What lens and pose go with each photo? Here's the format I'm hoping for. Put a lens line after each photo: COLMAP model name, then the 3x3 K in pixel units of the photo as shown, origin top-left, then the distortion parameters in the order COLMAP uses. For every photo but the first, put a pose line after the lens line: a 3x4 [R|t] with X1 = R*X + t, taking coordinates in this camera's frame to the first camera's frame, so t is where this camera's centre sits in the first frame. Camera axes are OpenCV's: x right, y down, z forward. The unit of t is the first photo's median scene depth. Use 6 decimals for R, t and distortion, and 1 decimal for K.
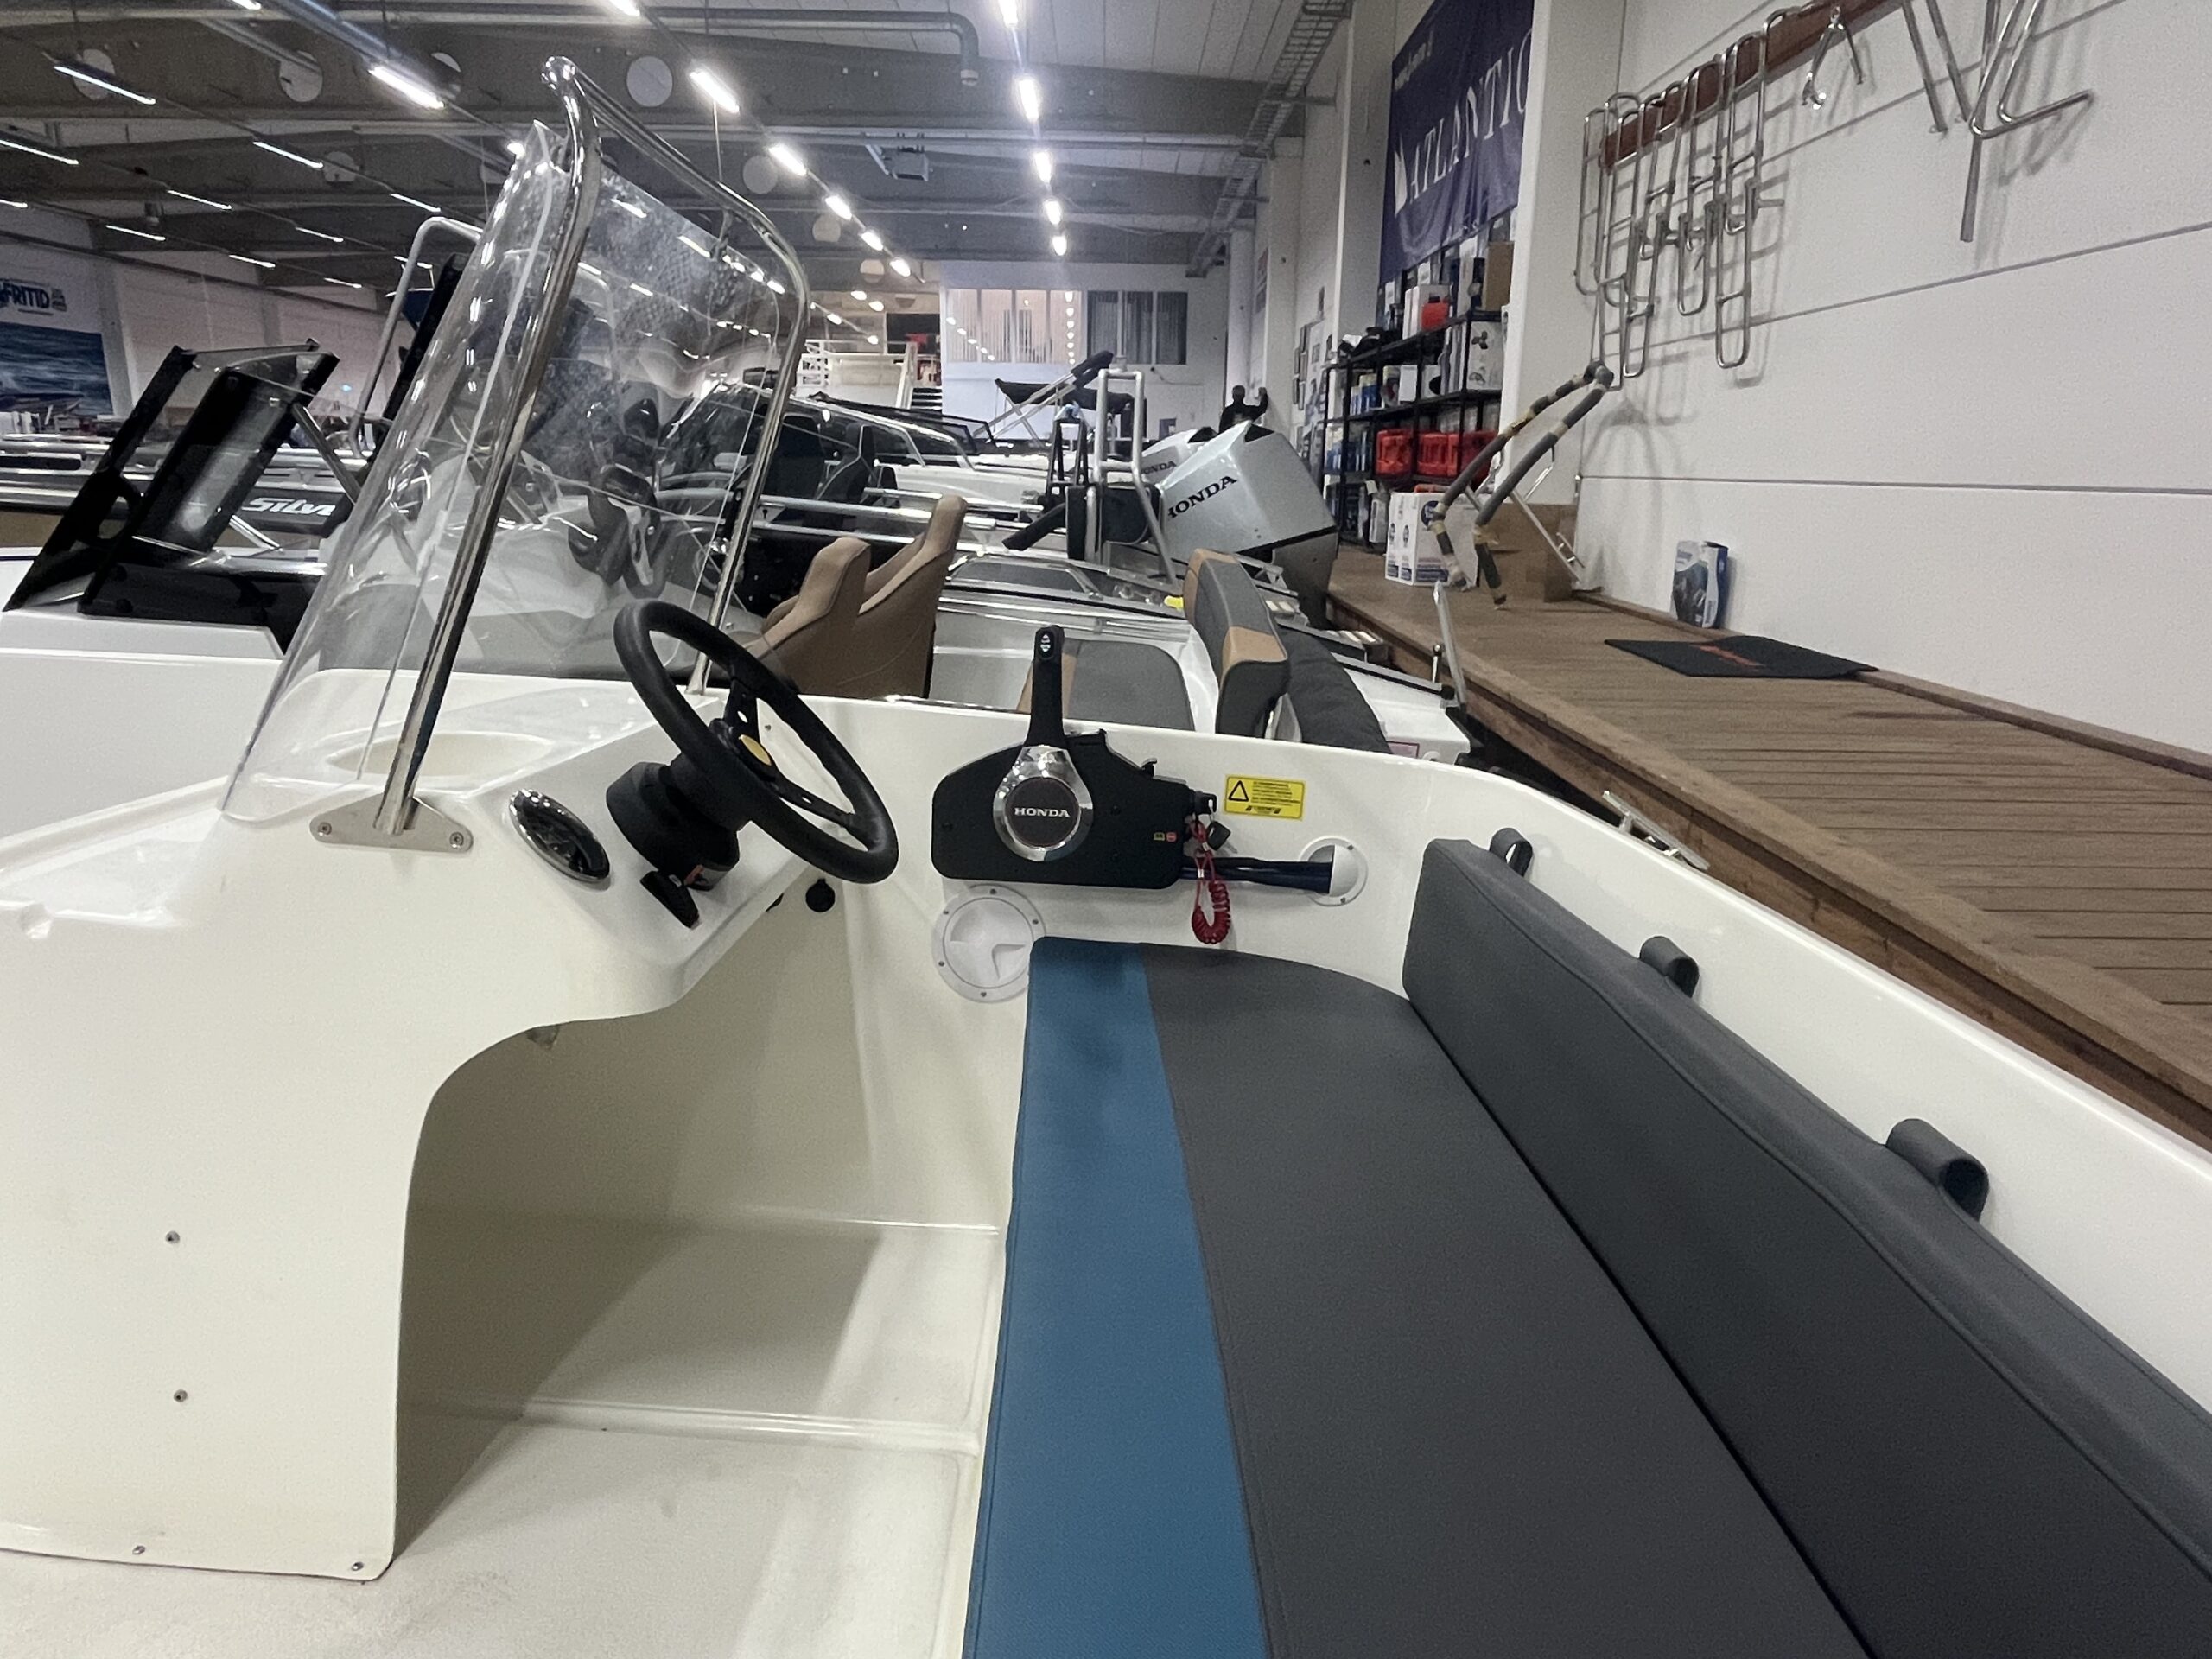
lens RADIAL K [[1366.0, 0, 1075.8], [0, 1366.0, 819.8], [0, 0, 1]] dist [-0.008346, 0.001689]
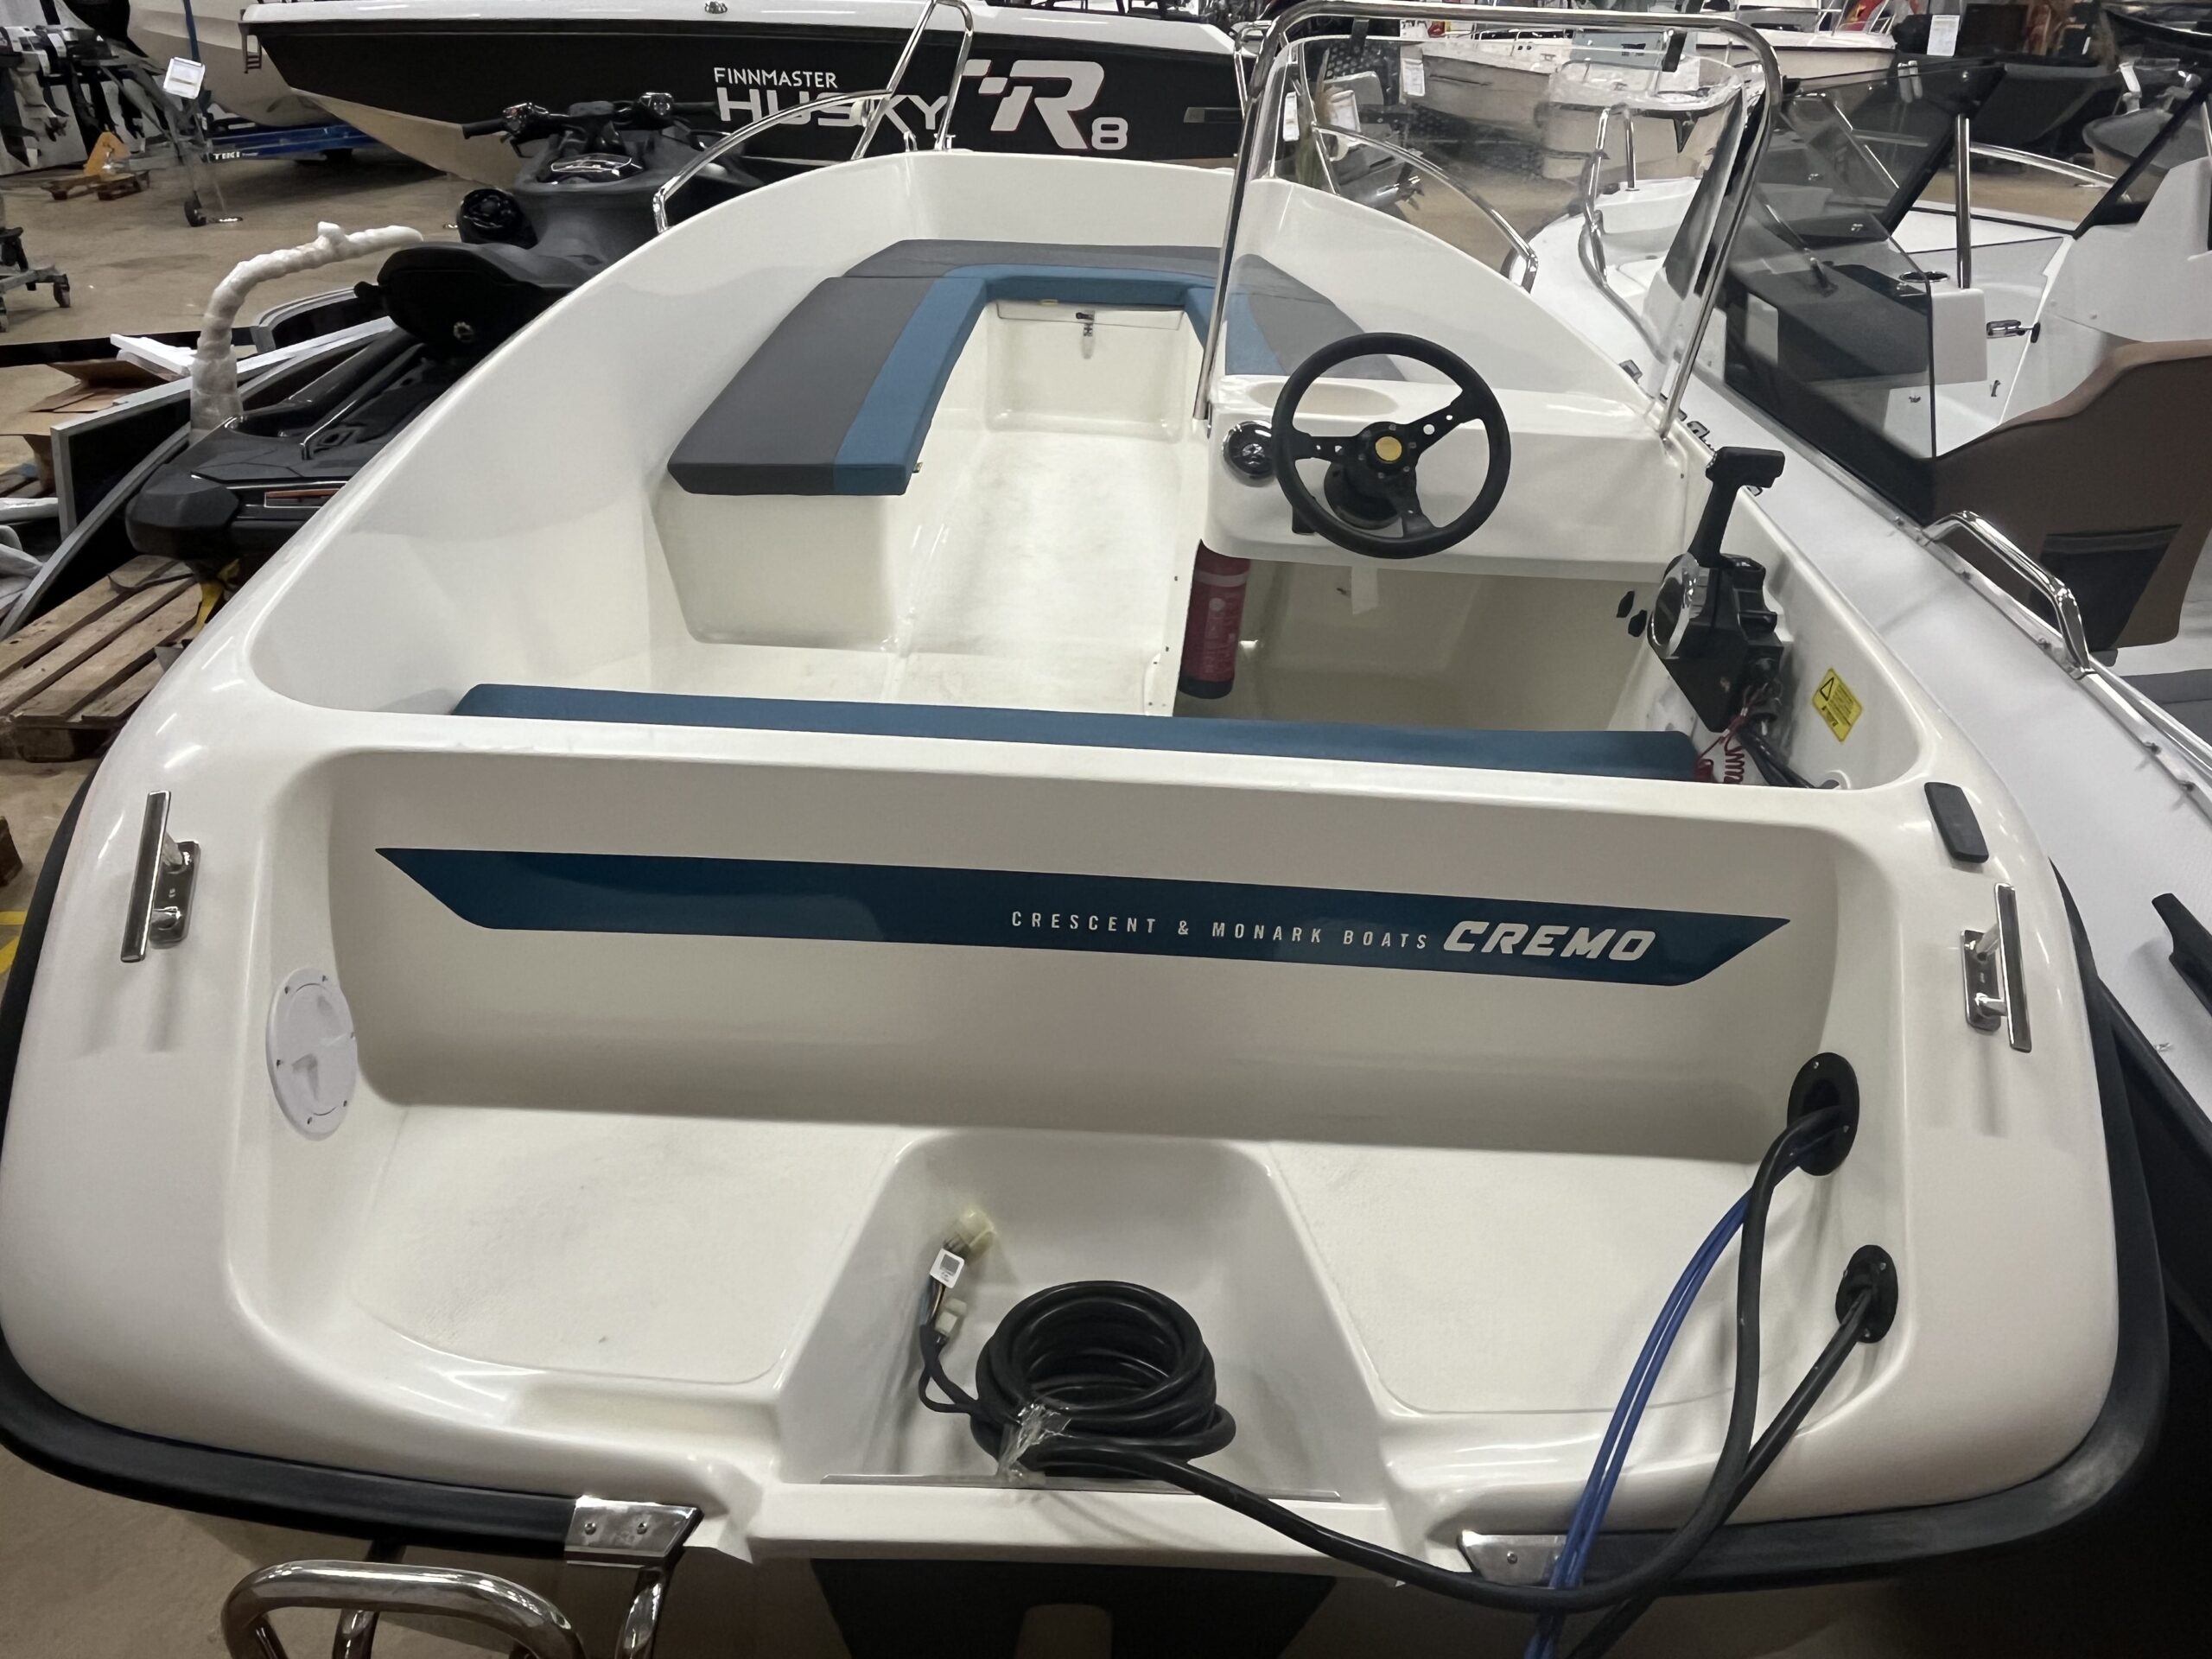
lens RADIAL K [[1389.6, 0, 1098.4], [0, 1389.6, 820.0], [0, 0, 1]] dist [-0.003375, 0.001771]
pose [[0.024247, 0.500013, -0.865678, 0.129680], [-0.258263, 0.839671, 0.477758, -0.035828], [0.965770, 0.211989, 0.149494, 0.054129]]
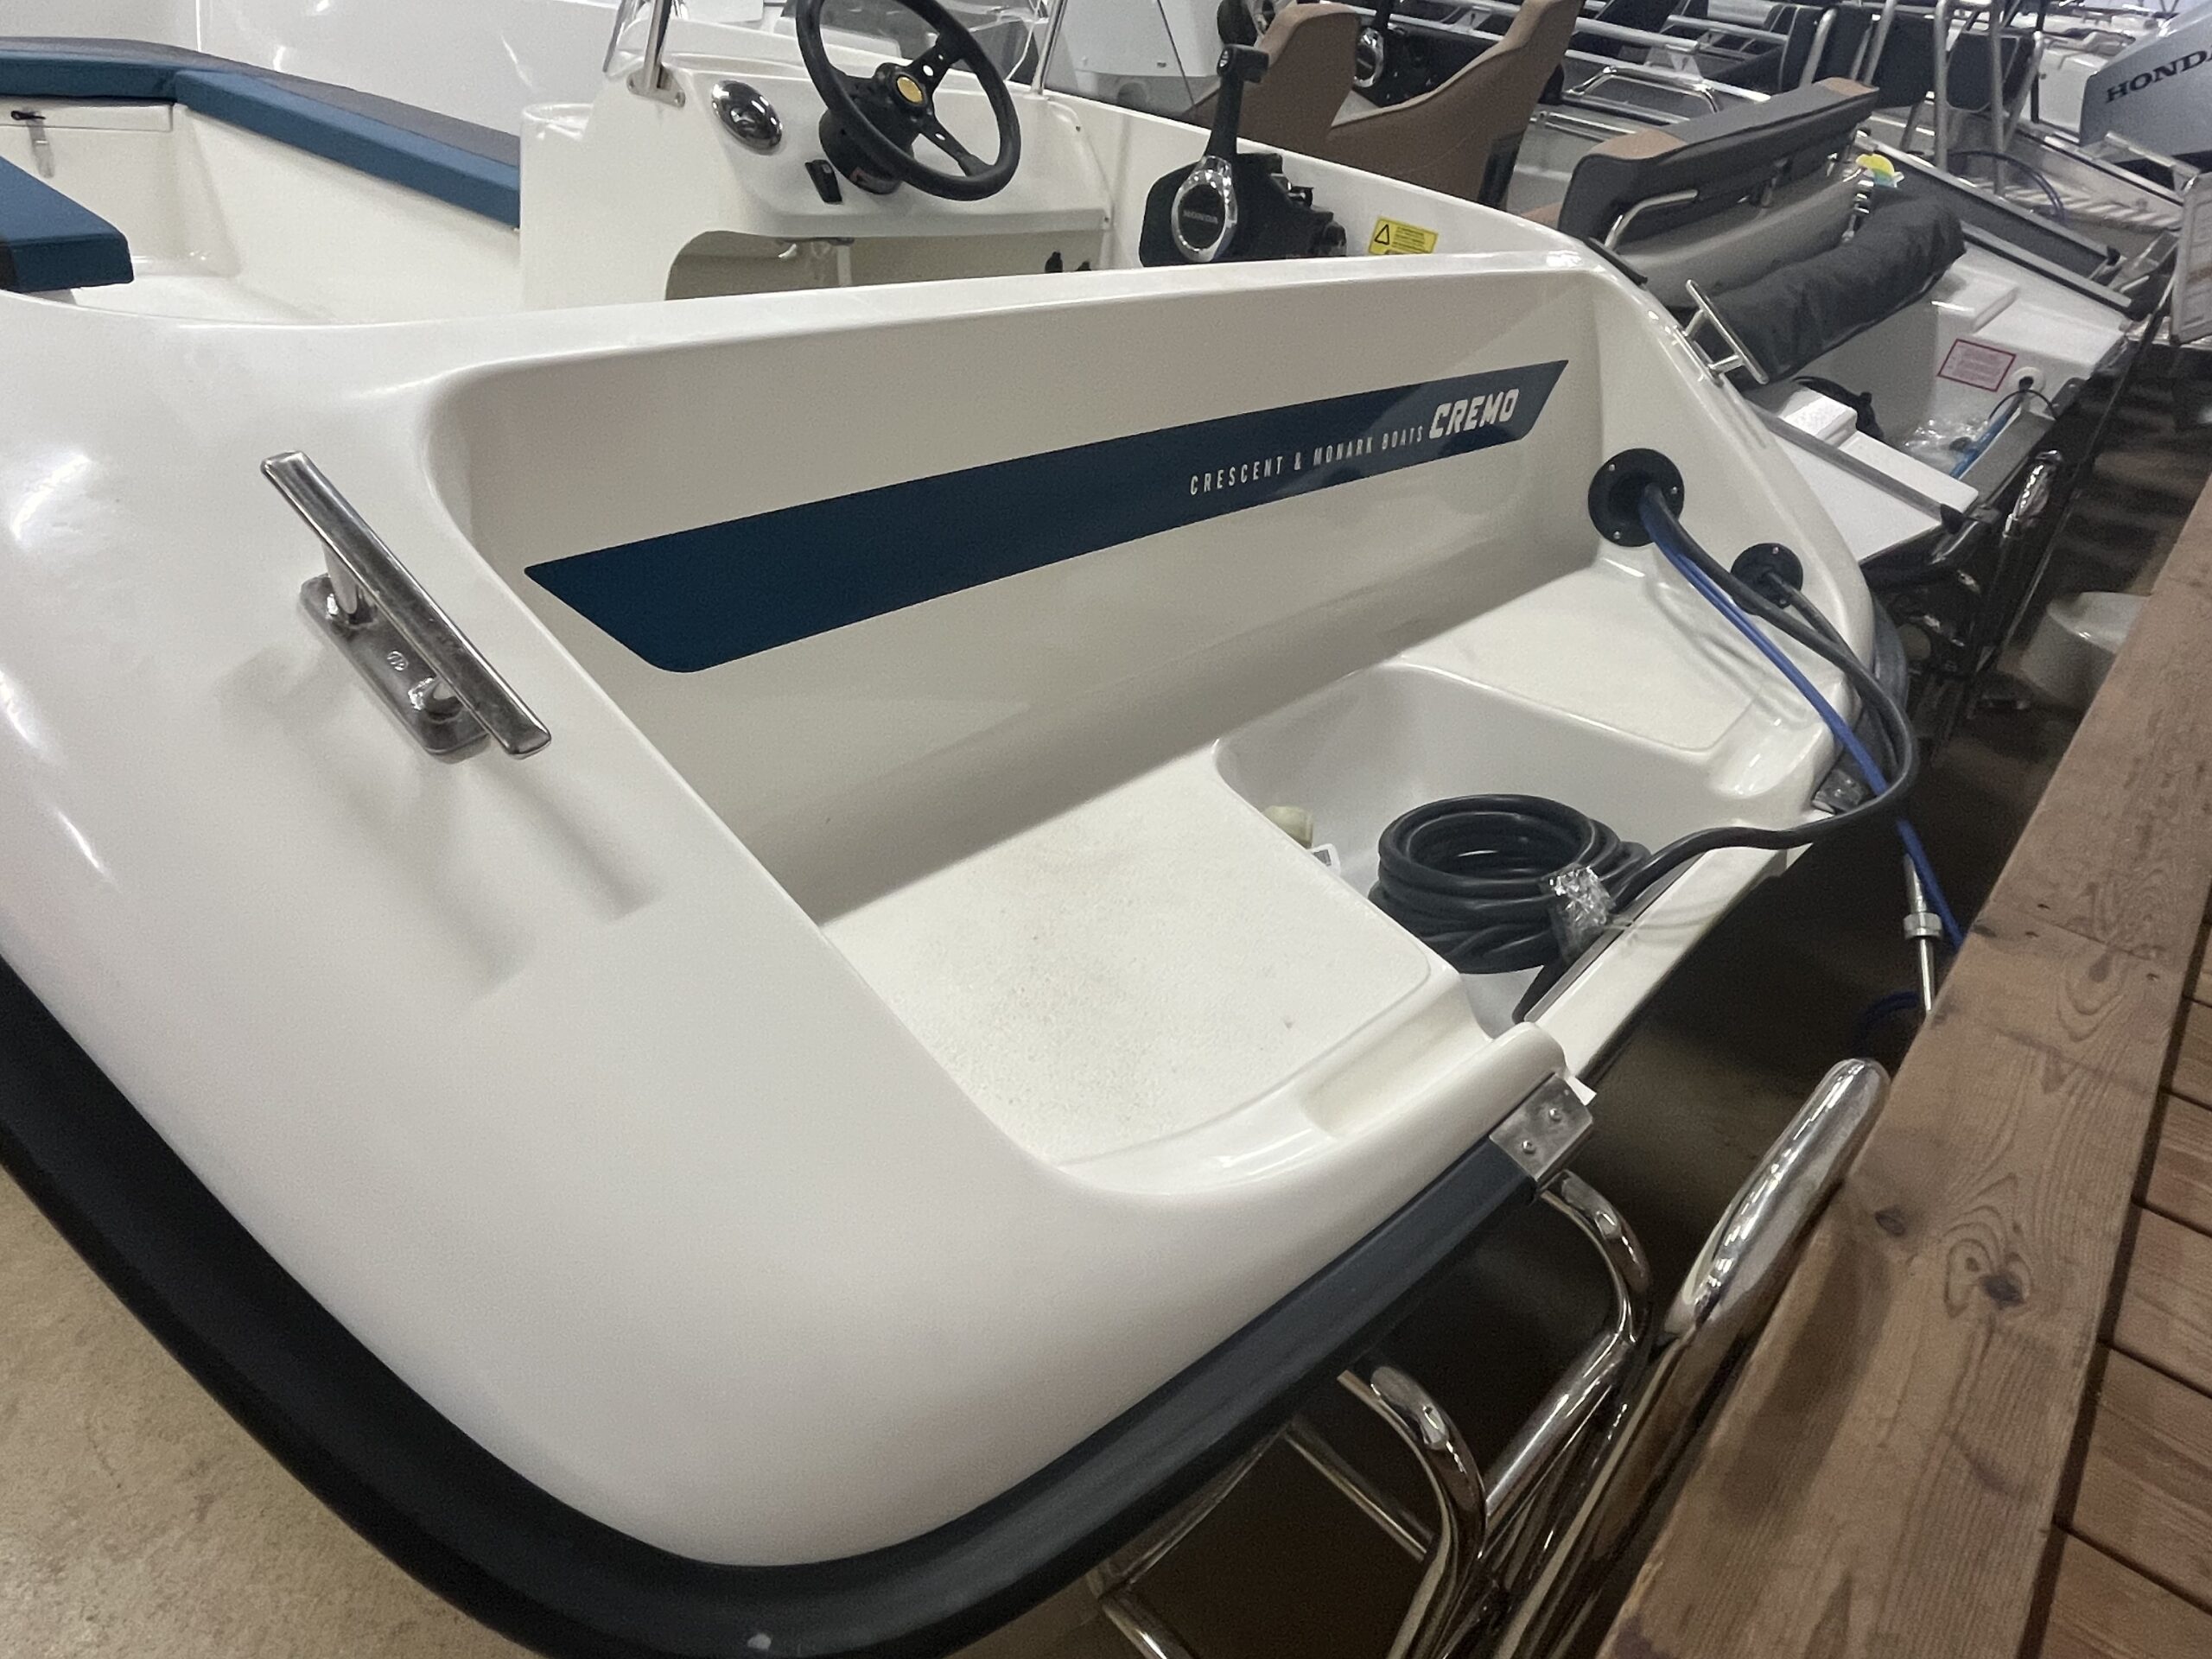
lens RADIAL K [[1366.0, 0, 1075.8], [0, 1366.0, 819.8], [0, 0, 1]] dist [-0.008346, 0.001689]
pose [[0.764688, 0.371784, -0.526335, 0.092249], [-0.215473, 0.917290, 0.334889, 0.013196], [0.607308, -0.142674, 0.781550, -0.011136]]
